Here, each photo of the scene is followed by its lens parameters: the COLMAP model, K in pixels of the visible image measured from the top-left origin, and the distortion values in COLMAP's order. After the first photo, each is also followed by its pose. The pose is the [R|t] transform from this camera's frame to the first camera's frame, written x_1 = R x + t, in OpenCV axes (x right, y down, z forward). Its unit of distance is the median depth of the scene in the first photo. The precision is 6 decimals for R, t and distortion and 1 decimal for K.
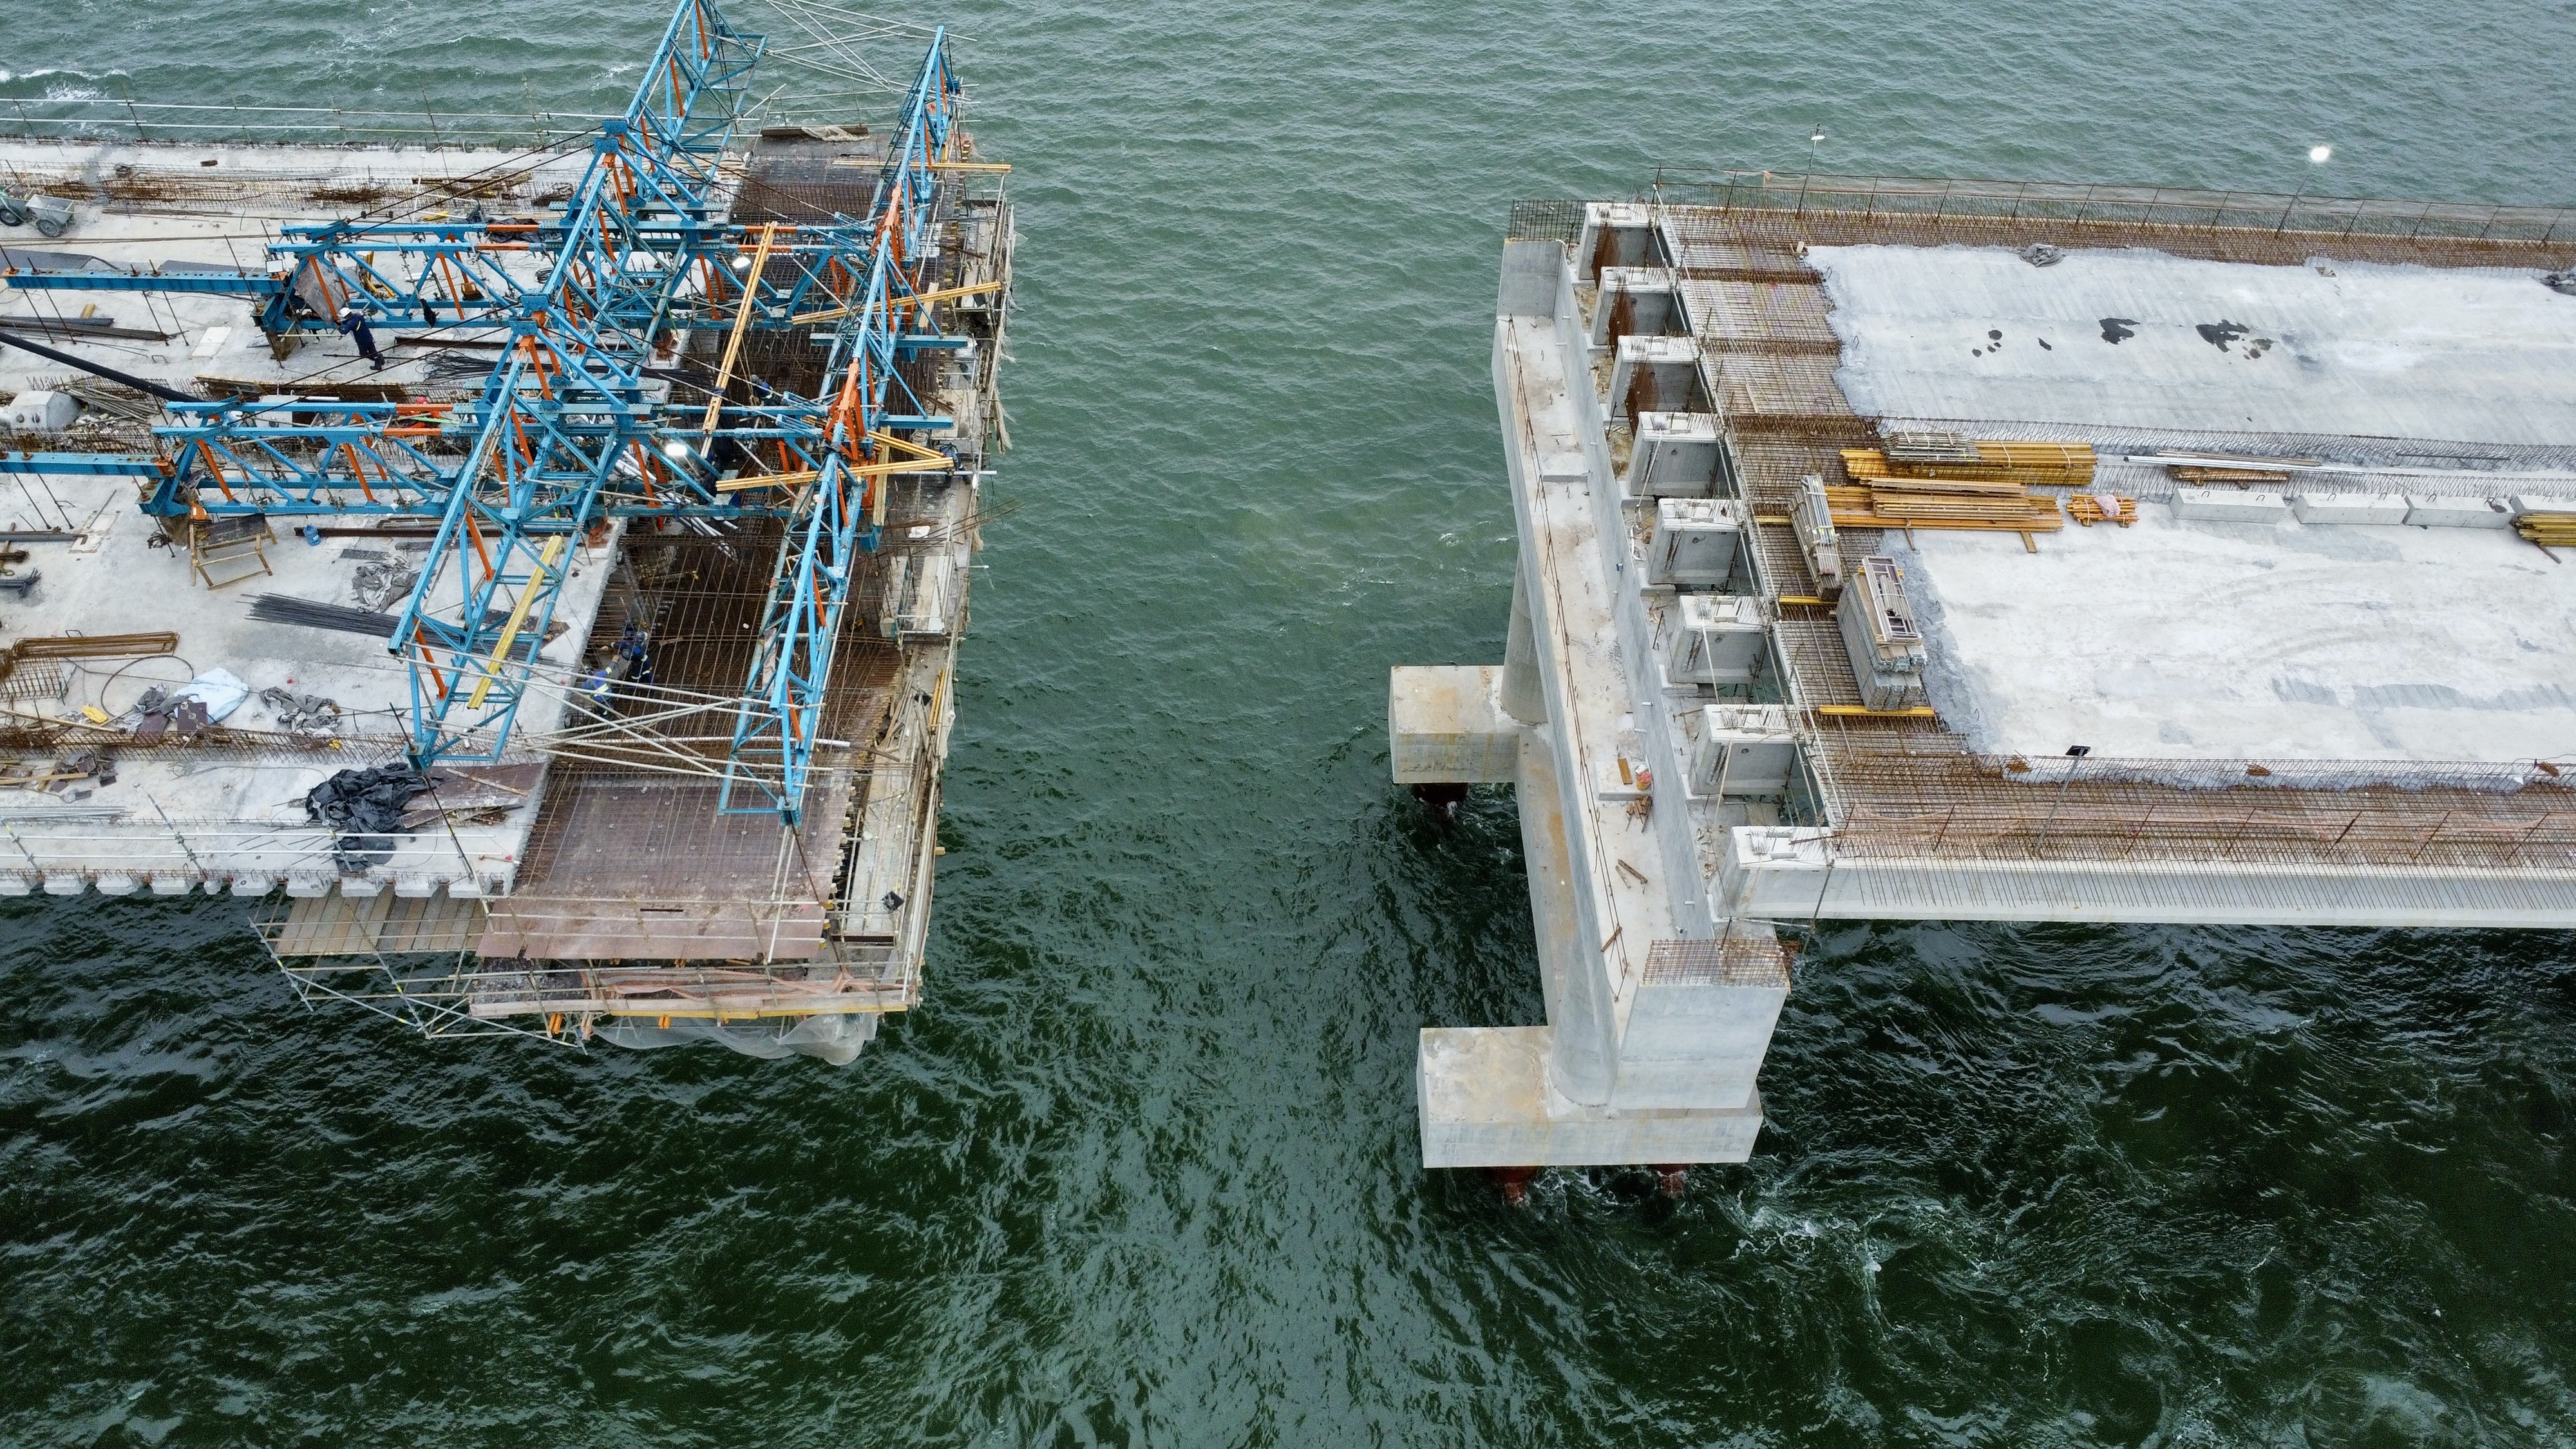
lens RADIAL K [[1815.6, 0, 1288.0], [0, 1815.6, 724.5], [0, 0, 1]] dist [-0.062221, 0.030160]
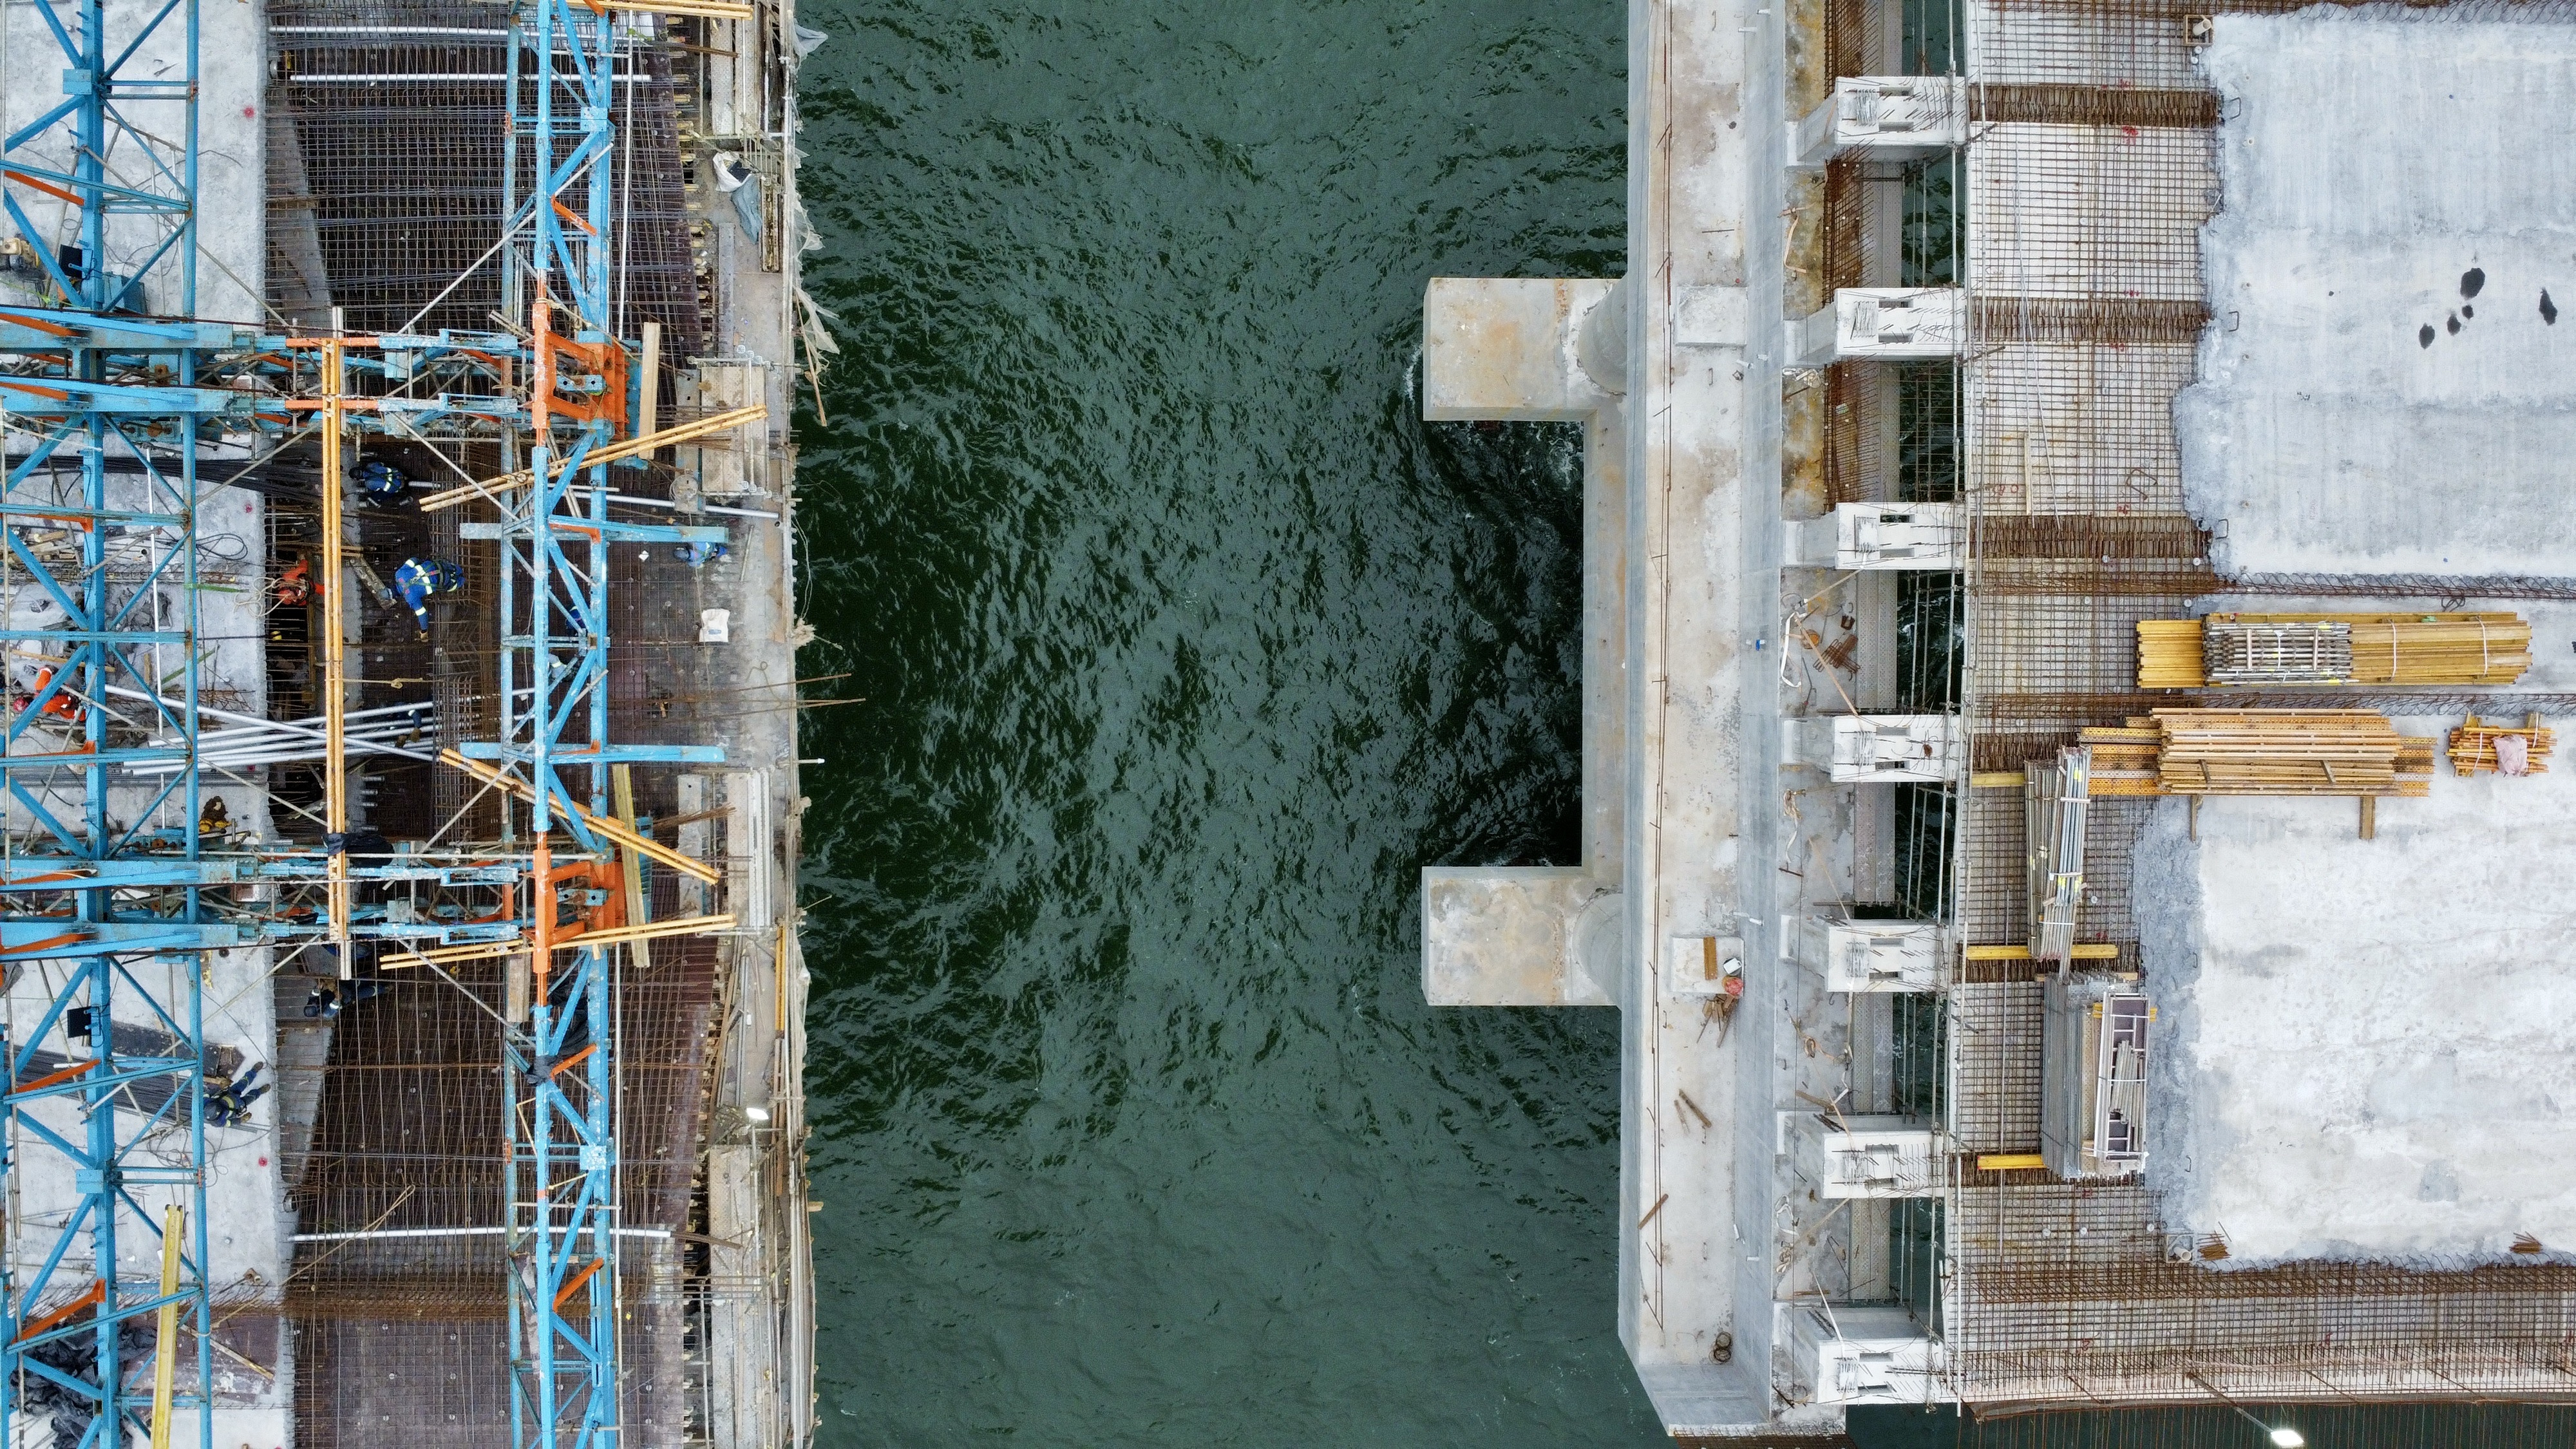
lens RADIAL K [[1815.6, 0, 1288.0], [0, 1815.6, 724.5], [0, 0, 1]] dist [-0.062221, 0.030160]
pose [[0.999703, 0.023938, -0.004627, 0.011302], [-0.014173, 0.725014, 0.688589, -0.568617], [0.019838, -0.688318, 0.725137, 0.524318]]
